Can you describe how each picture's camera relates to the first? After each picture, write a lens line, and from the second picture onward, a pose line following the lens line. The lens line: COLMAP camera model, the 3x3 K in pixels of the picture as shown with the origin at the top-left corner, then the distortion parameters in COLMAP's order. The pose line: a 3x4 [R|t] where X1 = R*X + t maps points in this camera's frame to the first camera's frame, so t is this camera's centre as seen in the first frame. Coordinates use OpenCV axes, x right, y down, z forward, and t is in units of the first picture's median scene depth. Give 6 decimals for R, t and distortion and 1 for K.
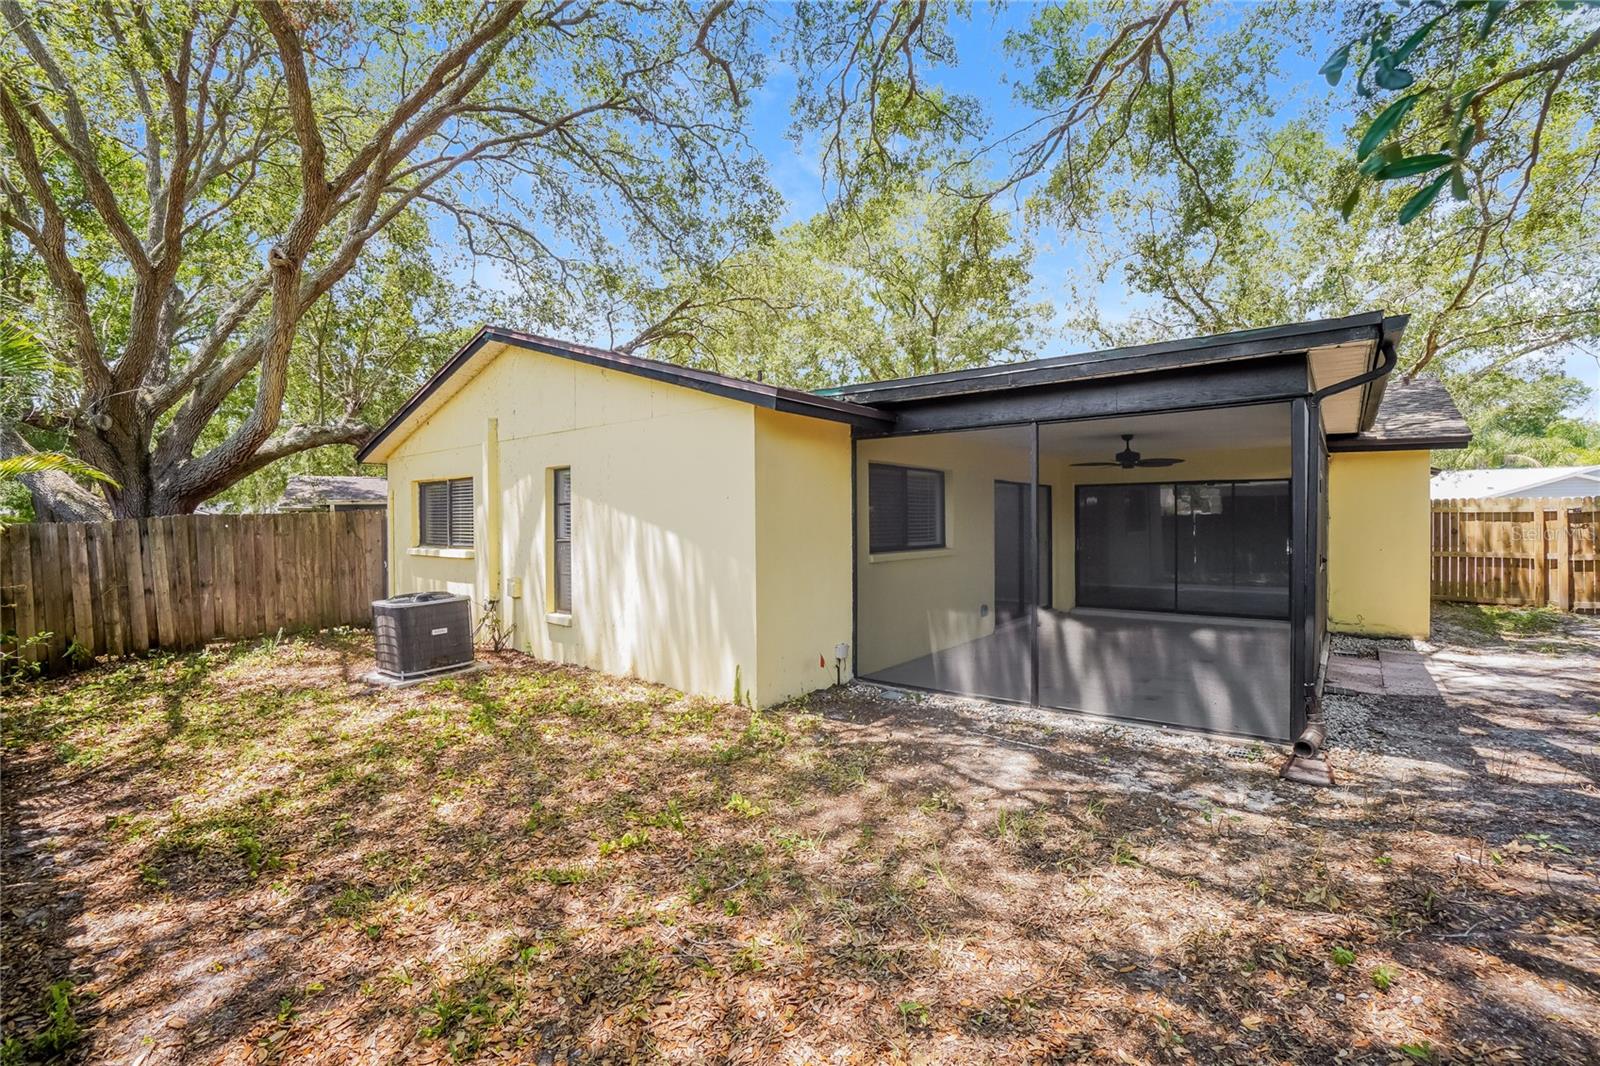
lens RADIAL K [[706.7, 0, 793.3], [0, 706.7, 504.3], [0, 0, 1]] dist [-0.059161, 0.015717]
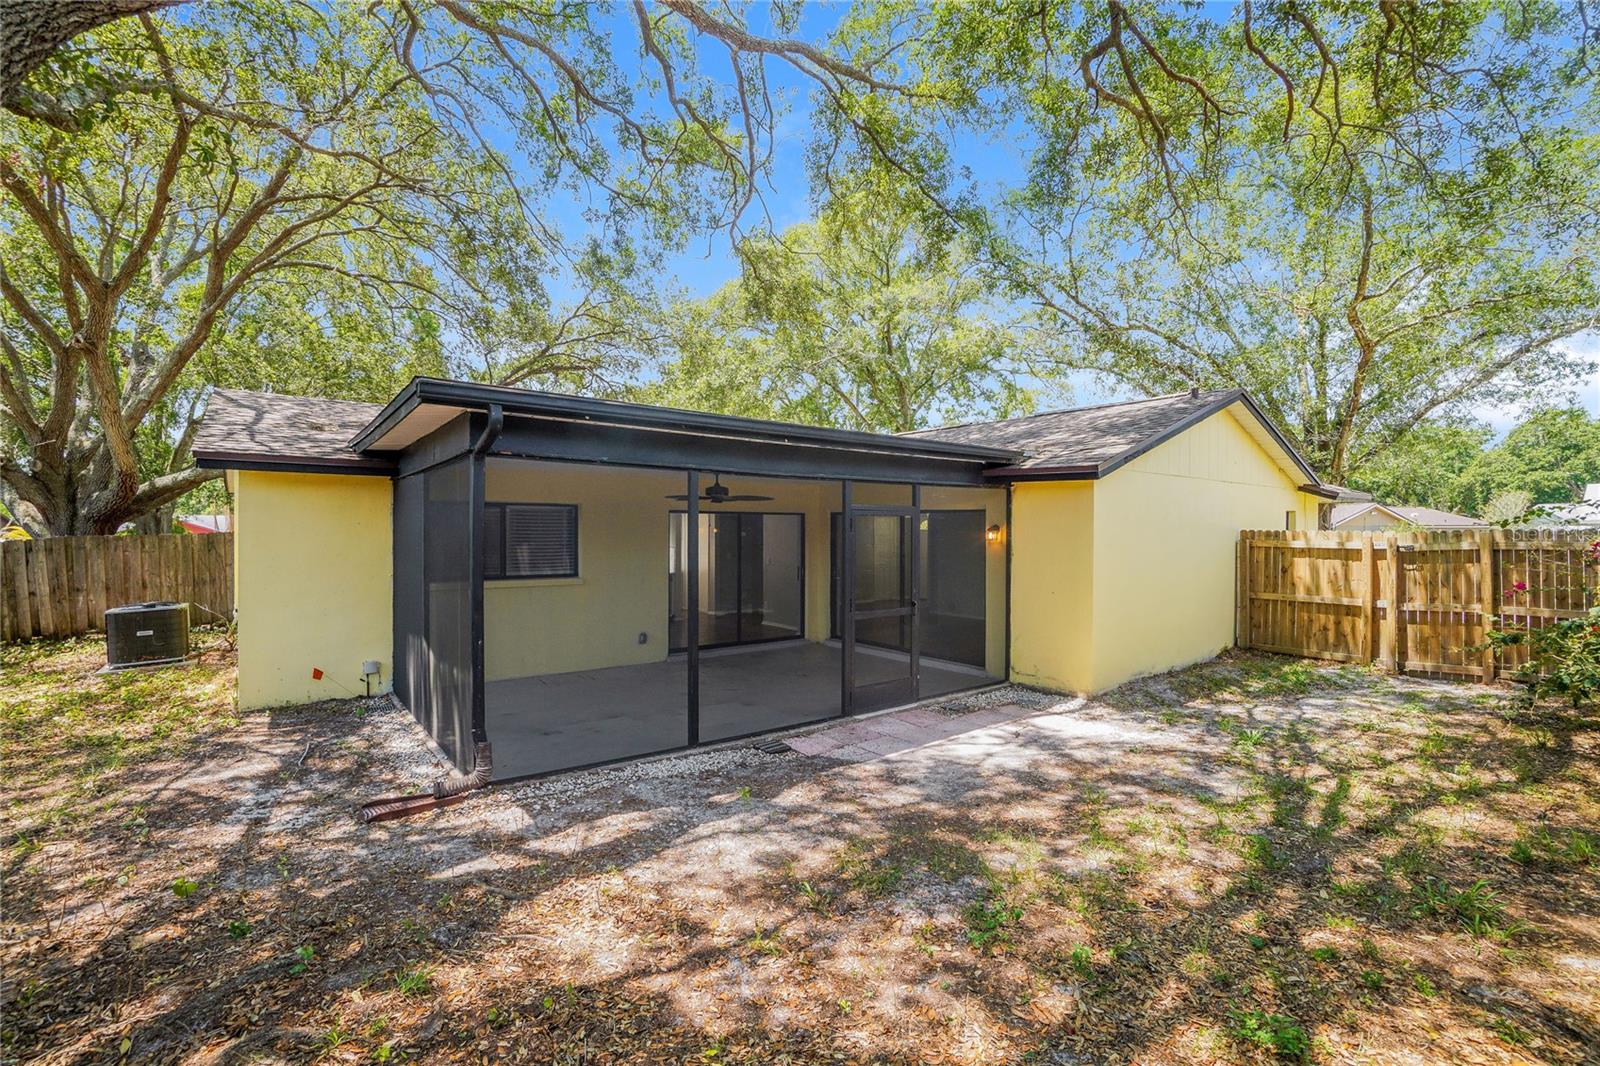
lens RADIAL K [[706.7, 0, 793.3], [0, 706.7, 504.3], [0, 0, 1]] dist [-0.059161, 0.015717]
pose [[0.975074, 0.001748, -0.221871, 0.833001], [-0.005401, 0.999860, -0.015859, -0.036185], [0.221813, 0.016662, 0.974947, 0.044155]]
